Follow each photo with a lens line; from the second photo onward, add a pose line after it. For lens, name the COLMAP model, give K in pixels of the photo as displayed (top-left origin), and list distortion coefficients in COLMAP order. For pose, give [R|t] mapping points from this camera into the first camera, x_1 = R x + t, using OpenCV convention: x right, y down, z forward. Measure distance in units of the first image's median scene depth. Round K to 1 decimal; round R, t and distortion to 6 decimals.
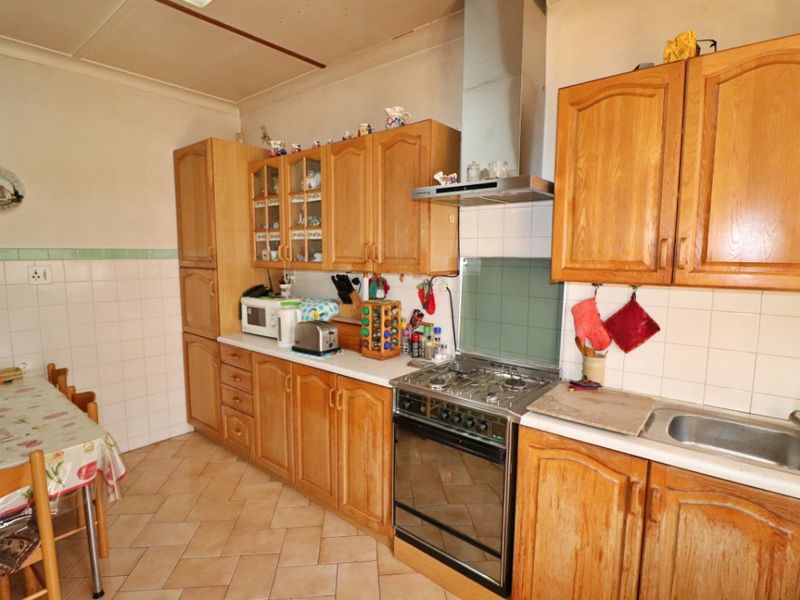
lens RADIAL K [[418.2, 0, 400.0], [0, 418.2, 300.0], [0, 0, 1]] dist [-0.002023, -0.016626]
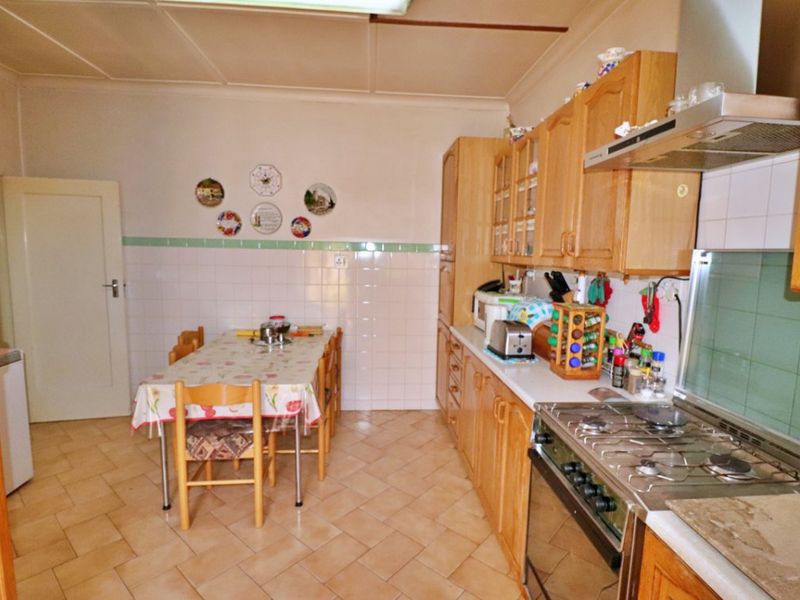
lens RADIAL K [[418.2, 0, 400.0], [0, 418.2, 300.0], [0, 0, 1]] dist [-0.002023, -0.016626]
pose [[0.686683, 0.092467, -0.721052, 0.284204], [-0.097115, 0.994655, 0.035067, -0.002559], [0.720441, 0.045945, 0.691993, 0.211876]]
